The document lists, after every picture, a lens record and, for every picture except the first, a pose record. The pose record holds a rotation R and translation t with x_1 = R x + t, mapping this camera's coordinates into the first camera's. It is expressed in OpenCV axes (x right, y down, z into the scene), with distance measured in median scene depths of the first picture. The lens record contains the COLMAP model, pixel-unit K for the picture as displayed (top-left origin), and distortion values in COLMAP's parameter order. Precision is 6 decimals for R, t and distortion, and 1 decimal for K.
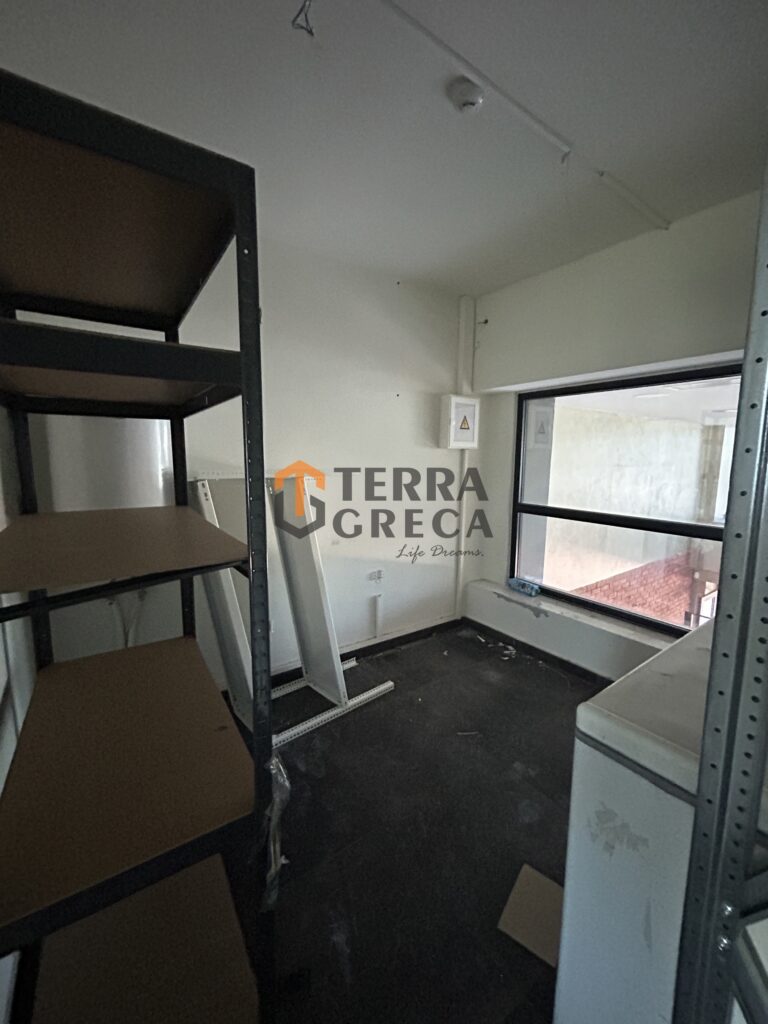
lens RADIAL K [[411.2, 0, 386.4], [0, 411.2, 508.5], [0, 0, 1]] dist [-0.001681, 0.000820]
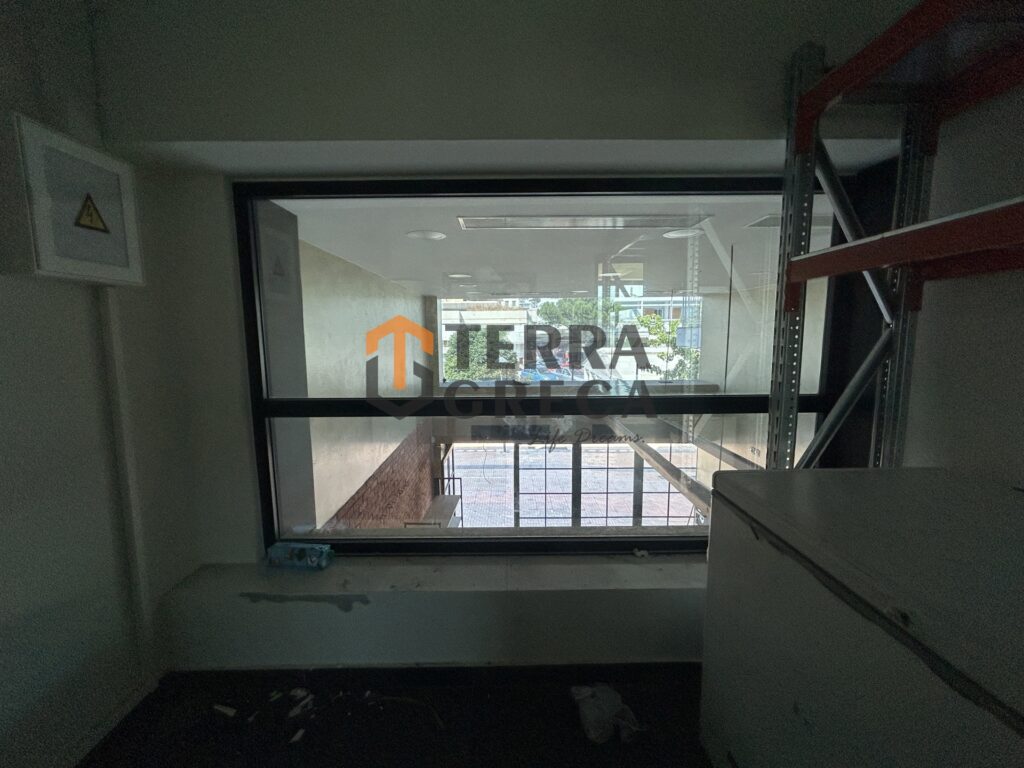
lens RADIAL K [[411.2, 0, 507.9], [0, 411.2, 382.2], [0, 0, 1]] dist [-0.001681, 0.000820]
pose [[0.581998, -0.112925, 0.805312, 0.089368], [0.122764, 0.991162, 0.050264, -0.023766], [-0.803870, 0.069610, 0.590717, 0.463684]]
